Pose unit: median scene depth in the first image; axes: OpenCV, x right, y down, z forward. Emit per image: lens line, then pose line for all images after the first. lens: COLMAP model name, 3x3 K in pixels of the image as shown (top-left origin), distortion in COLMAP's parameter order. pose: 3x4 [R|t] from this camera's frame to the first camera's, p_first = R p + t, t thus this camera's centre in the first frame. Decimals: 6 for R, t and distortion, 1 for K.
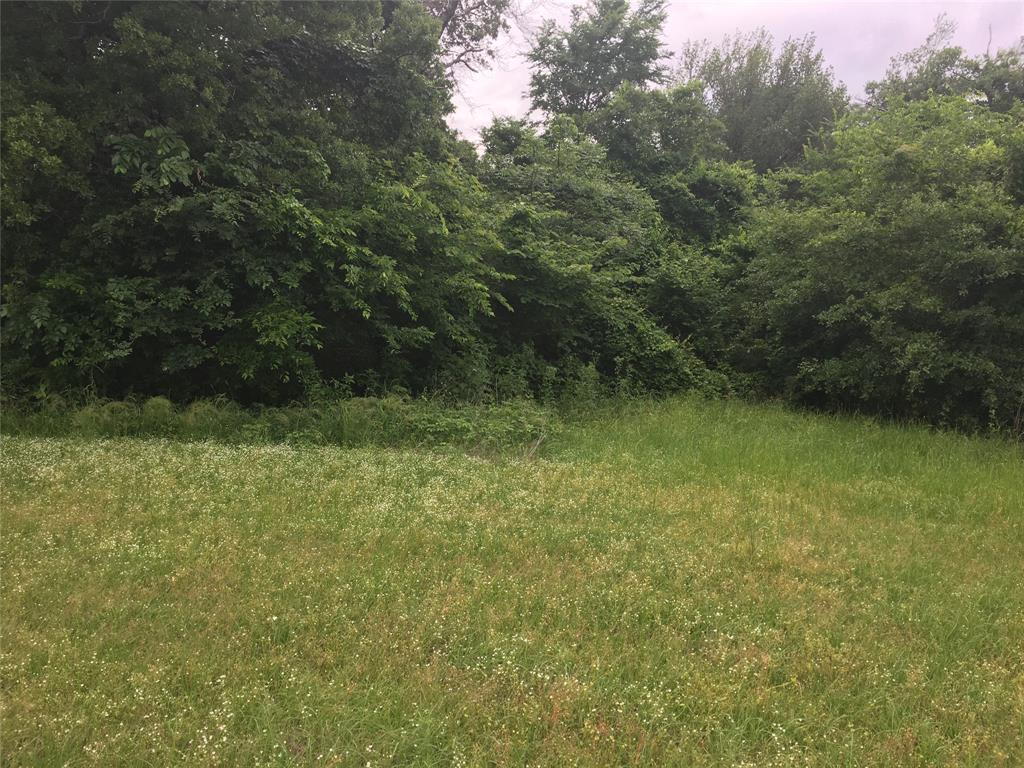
lens RADIAL K [[876.3, 0, 516.5], [0, 876.3, 371.5], [0, 0, 1]] dist [0.080011, -0.131023]
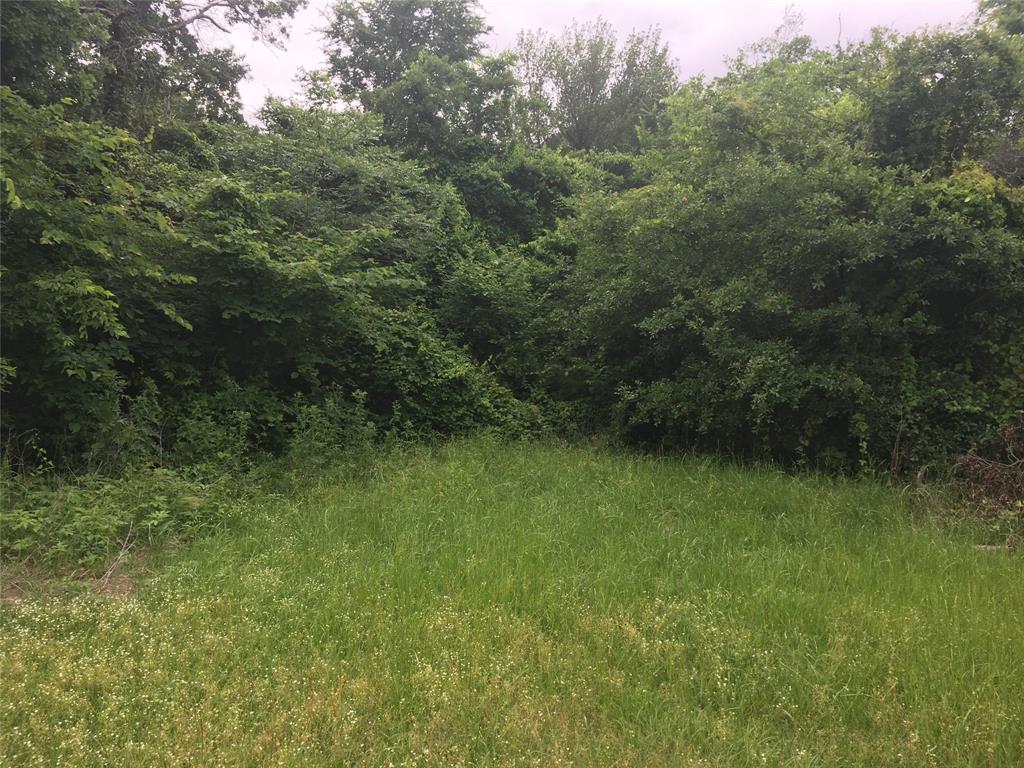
lens RADIAL K [[898.0, 0, 512.0], [0, 898.0, 384.0], [0, 0, 1]] dist [0.037851, -0.011869]
pose [[0.990956, -0.040805, 0.127831, 0.119194], [0.042589, 0.999029, -0.011249, -0.007175], [-0.127248, 0.016591, 0.991732, 0.226863]]
